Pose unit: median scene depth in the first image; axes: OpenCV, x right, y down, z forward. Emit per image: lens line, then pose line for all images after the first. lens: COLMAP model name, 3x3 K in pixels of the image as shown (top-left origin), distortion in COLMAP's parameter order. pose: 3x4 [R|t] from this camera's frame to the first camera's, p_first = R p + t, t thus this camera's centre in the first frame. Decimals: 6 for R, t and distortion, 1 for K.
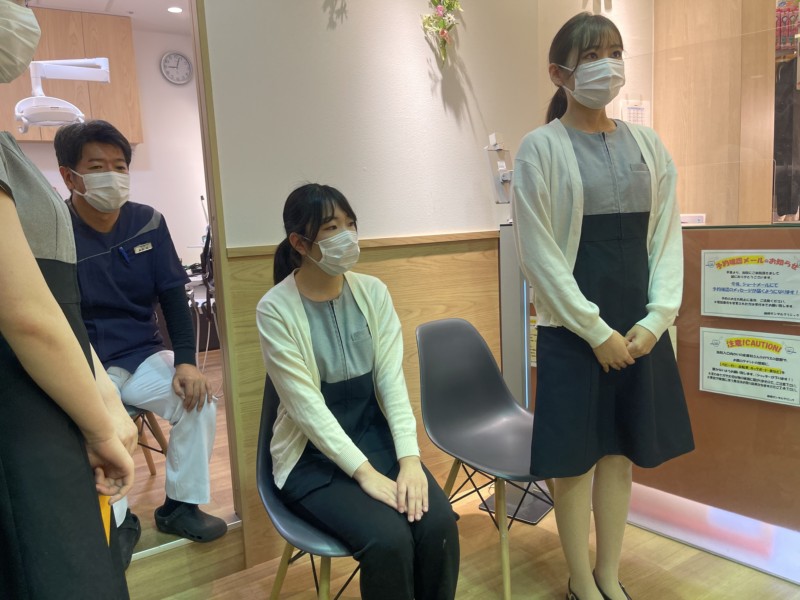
lens RADIAL K [[614.7, 0, 399.8], [0, 614.7, 300.3], [0, 0, 1]] dist [0.055268, -0.081884]
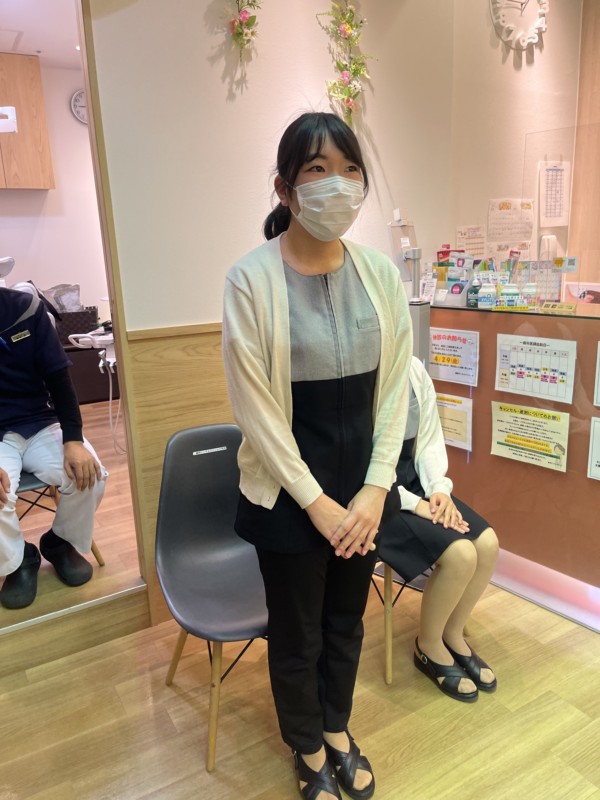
lens RADIAL K [[614.7, 0, 301.1], [0, 614.7, 405.8], [0, 0, 1]] dist [0.055268, -0.081884]
pose [[0.999182, 0.019937, -0.035191, 0.043137], [-0.015552, 0.992564, 0.120730, -0.083302], [0.037337, -0.120084, 0.992061, -0.016379]]
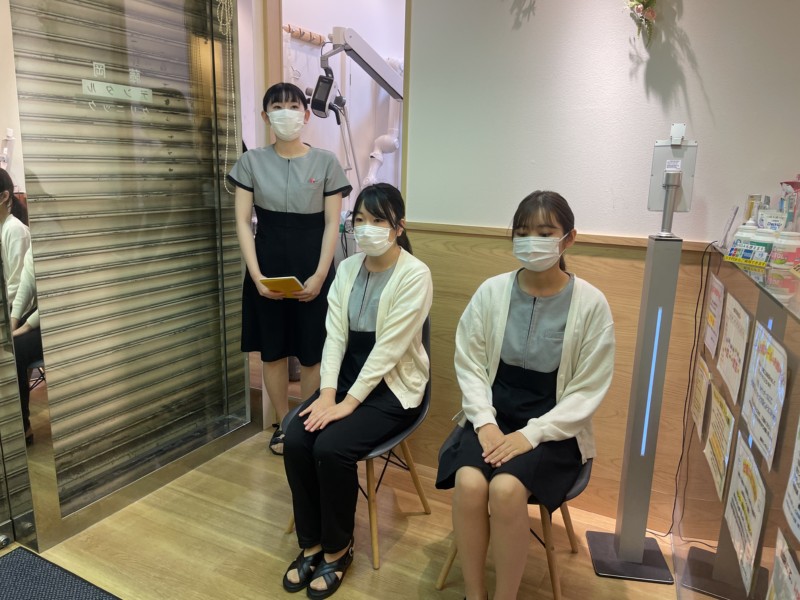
lens RADIAL K [[614.7, 0, 395.9], [0, 614.7, 303.4], [0, 0, 1]] dist [0.055268, -0.081884]
pose [[0.475440, 0.246392, -0.844540, 0.806694], [-0.168914, 0.967685, 0.187227, -0.146124], [0.863380, 0.053639, 0.501695, 0.310824]]
